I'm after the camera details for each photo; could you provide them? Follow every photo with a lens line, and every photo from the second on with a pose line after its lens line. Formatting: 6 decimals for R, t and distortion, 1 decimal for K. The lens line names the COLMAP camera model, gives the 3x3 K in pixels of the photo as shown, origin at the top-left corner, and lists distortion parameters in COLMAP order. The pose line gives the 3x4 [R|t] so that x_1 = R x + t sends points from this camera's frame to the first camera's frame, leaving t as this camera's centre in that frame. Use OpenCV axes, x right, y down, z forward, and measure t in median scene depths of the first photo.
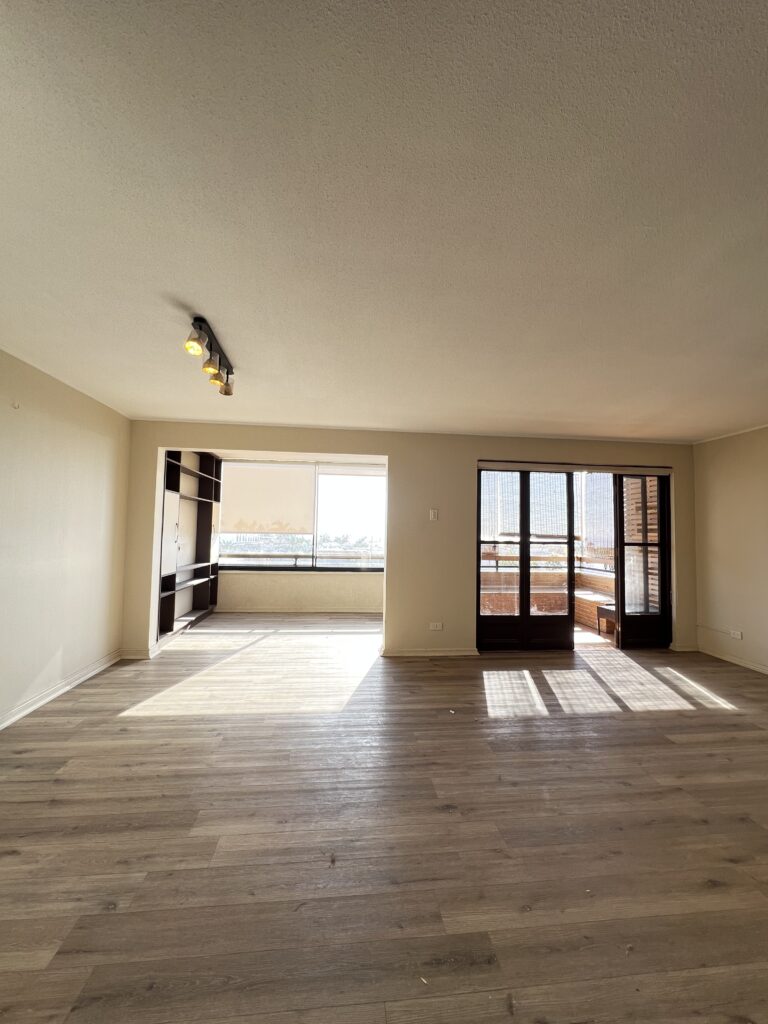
lens RADIAL K [[429.2, 0, 381.8], [0, 429.2, 510.5], [0, 0, 1]] dist [-0.003207, 0.000856]
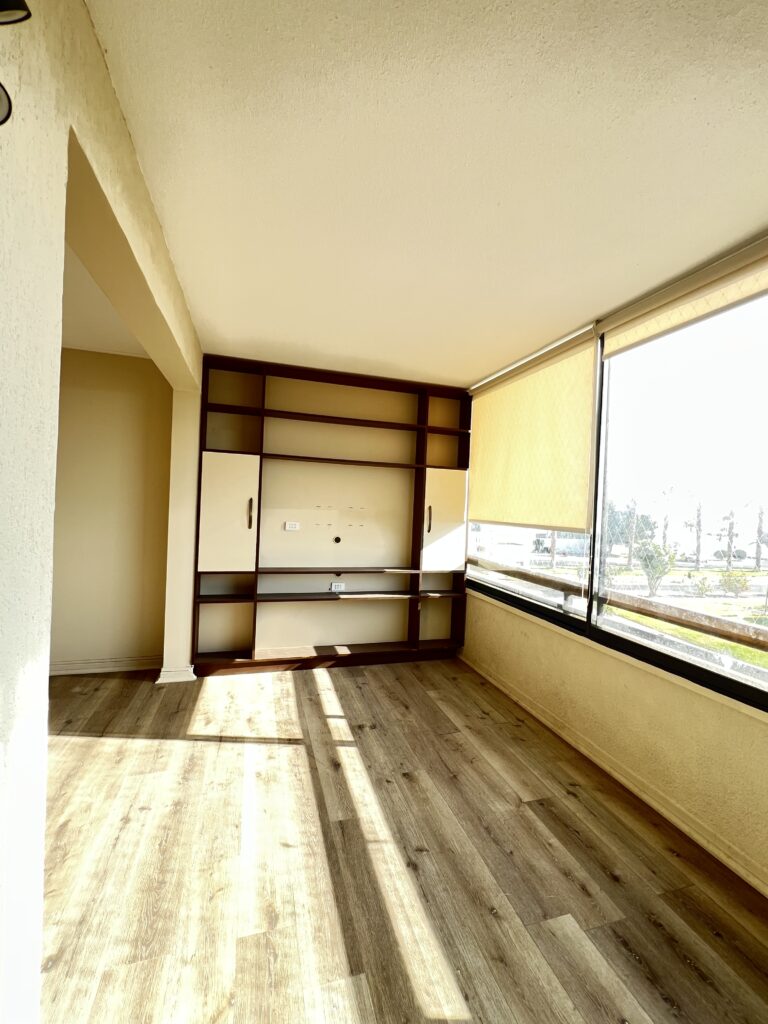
lens RADIAL K [[429.2, 0, 385.7], [0, 429.2, 511.0], [0, 0, 1]] dist [-0.003207, 0.000856]
pose [[0.197921, -0.005825, -0.980201, 0.149537], [0.005187, 0.999975, -0.004895, 0.039493], [0.980204, -0.004115, 0.197946, 0.767944]]
